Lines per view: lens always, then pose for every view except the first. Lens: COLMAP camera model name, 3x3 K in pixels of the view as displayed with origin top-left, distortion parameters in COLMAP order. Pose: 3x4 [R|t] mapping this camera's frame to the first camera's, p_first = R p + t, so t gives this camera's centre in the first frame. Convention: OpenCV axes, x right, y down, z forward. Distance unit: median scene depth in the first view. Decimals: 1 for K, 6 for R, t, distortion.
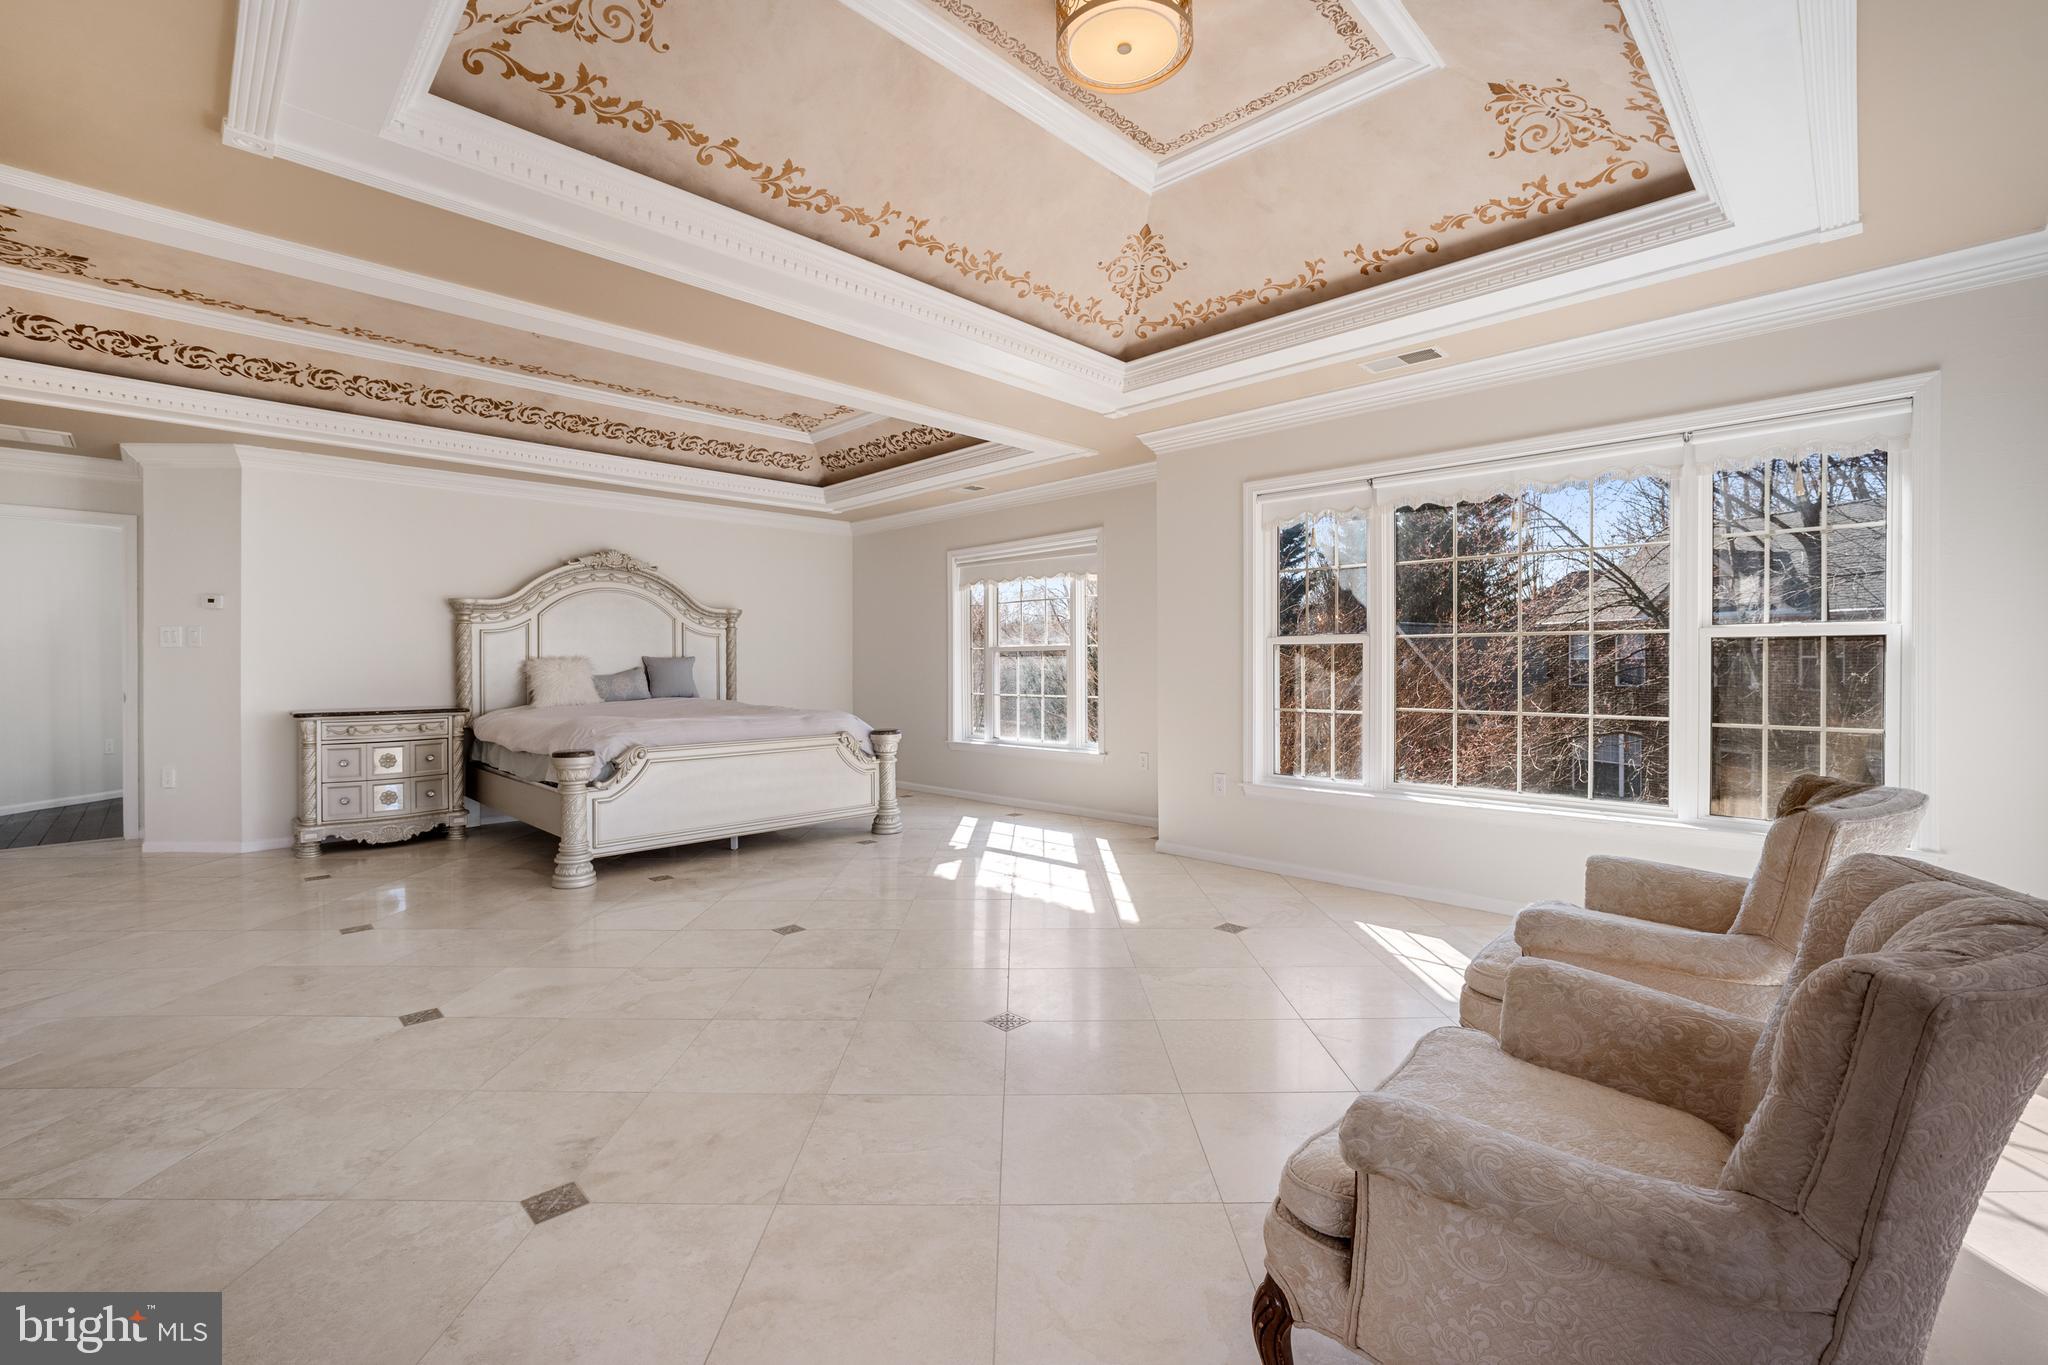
lens RADIAL K [[865.7, 0, 1017.0], [0, 865.7, 664.2], [0, 0, 1]] dist [-0.037419, 0.013354]
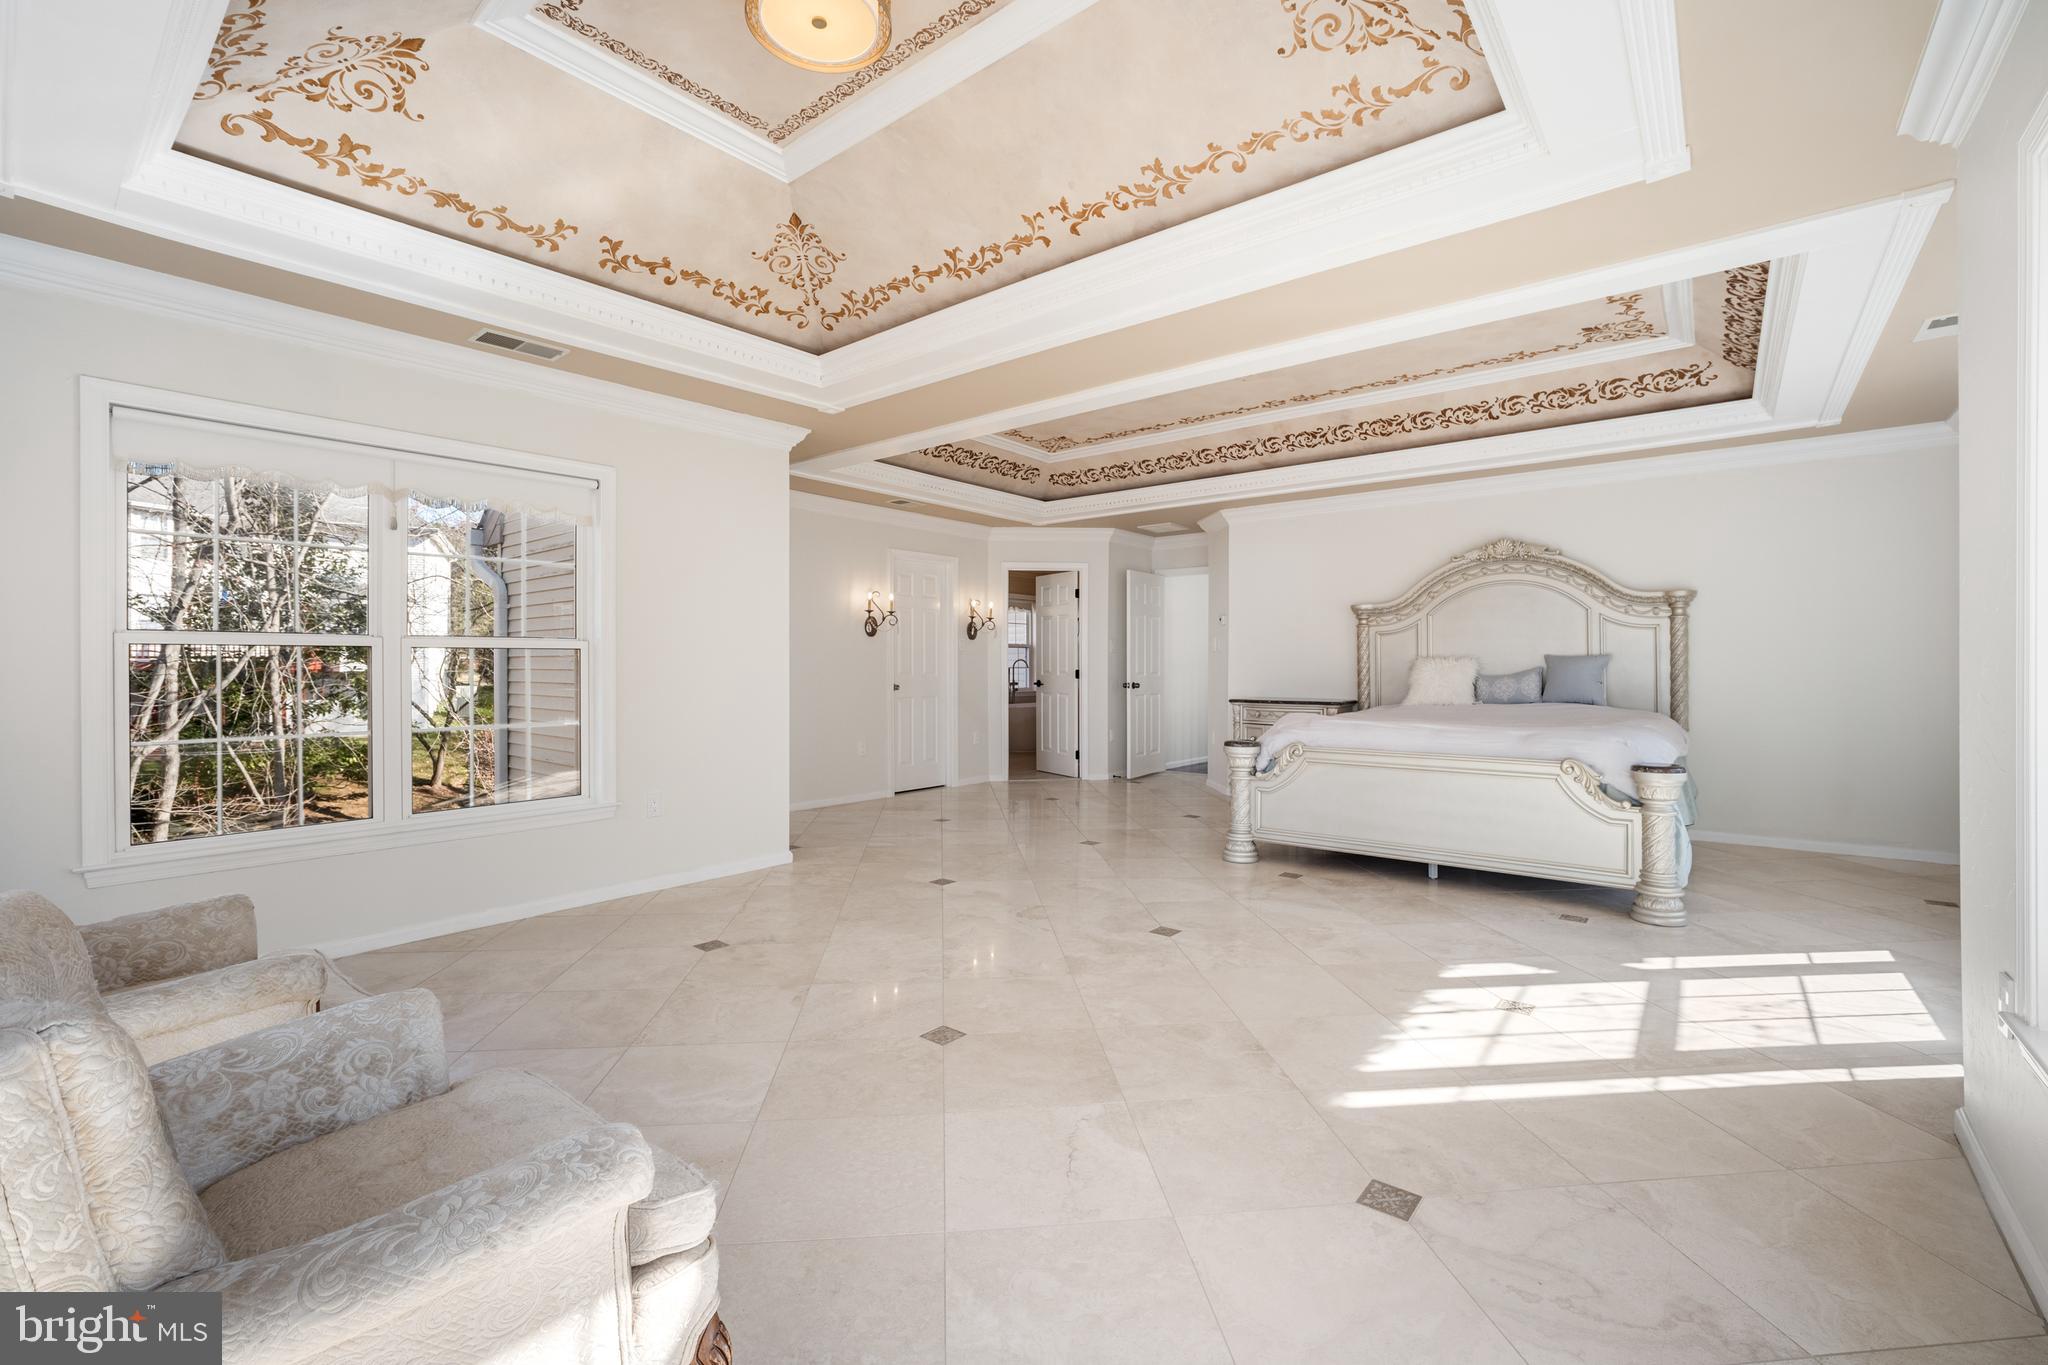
lens RADIAL K [[862.1, 0, 1022.3], [0, 862.1, 672.6], [0, 0, 1]] dist [-0.037007, 0.013290]
pose [[0.101925, 0.014513, -0.994686, 0.563688], [0.001966, 0.999889, 0.014791, -0.006963], [0.994790, -0.003463, 0.101885, 0.581941]]
